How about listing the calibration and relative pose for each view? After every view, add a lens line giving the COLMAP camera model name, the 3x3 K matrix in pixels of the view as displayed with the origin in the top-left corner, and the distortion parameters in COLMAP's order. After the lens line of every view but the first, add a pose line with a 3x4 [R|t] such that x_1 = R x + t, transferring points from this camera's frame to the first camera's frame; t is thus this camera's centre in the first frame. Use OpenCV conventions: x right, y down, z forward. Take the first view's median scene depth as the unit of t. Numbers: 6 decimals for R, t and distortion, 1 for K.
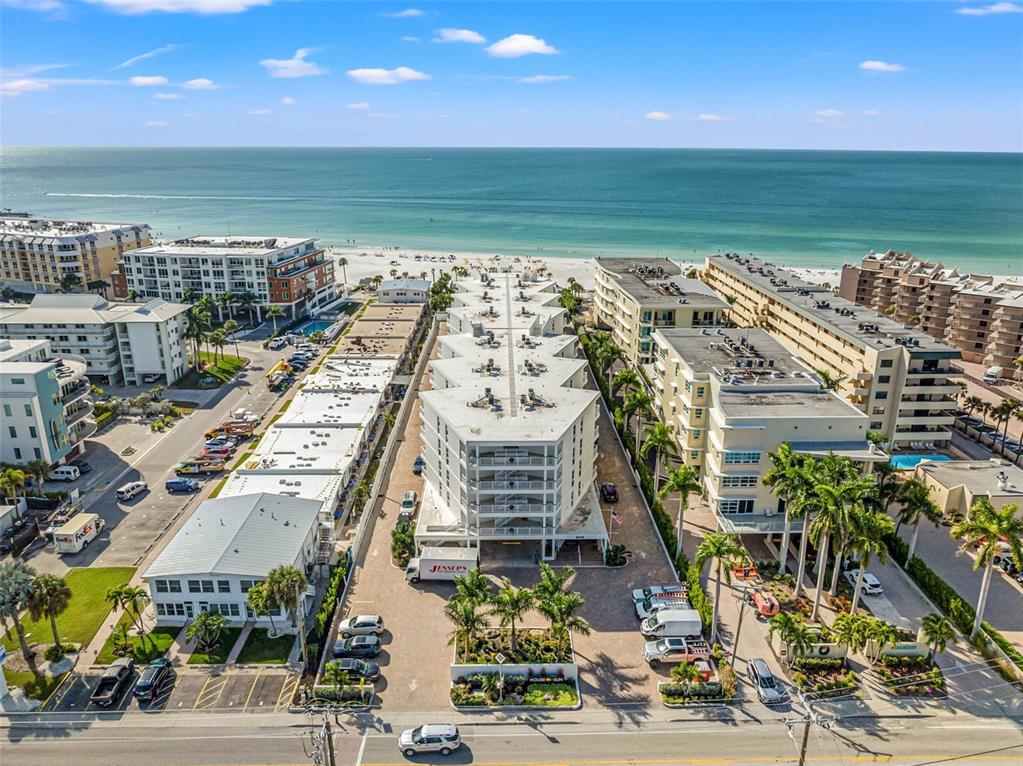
lens RADIAL K [[718.2, 0, 516.2], [0, 718.2, 379.2], [0, 0, 1]] dist [-0.038100, 0.028742]
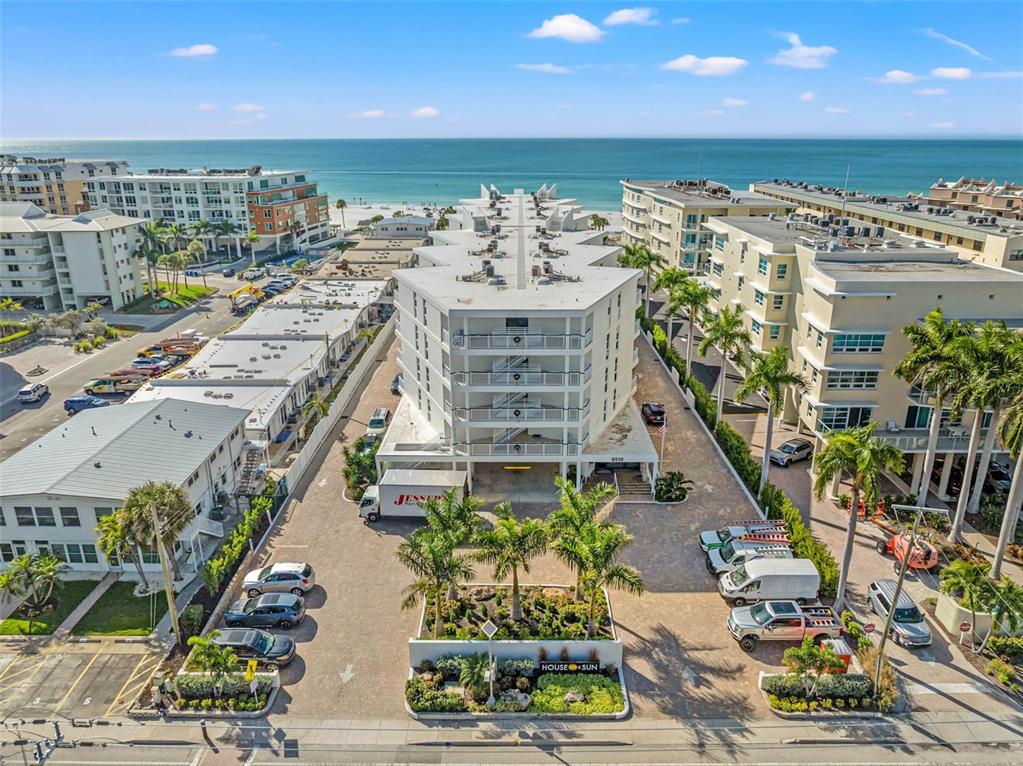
lens RADIAL K [[718.2, 0, 516.2], [0, 718.2, 379.2], [0, 0, 1]] dist [-0.038100, 0.028742]
pose [[0.999680, 0.002507, -0.025171, 0.010863], [-0.002015, 0.999807, 0.019536, 0.149281], [0.025215, -0.019479, 0.999492, 0.360433]]
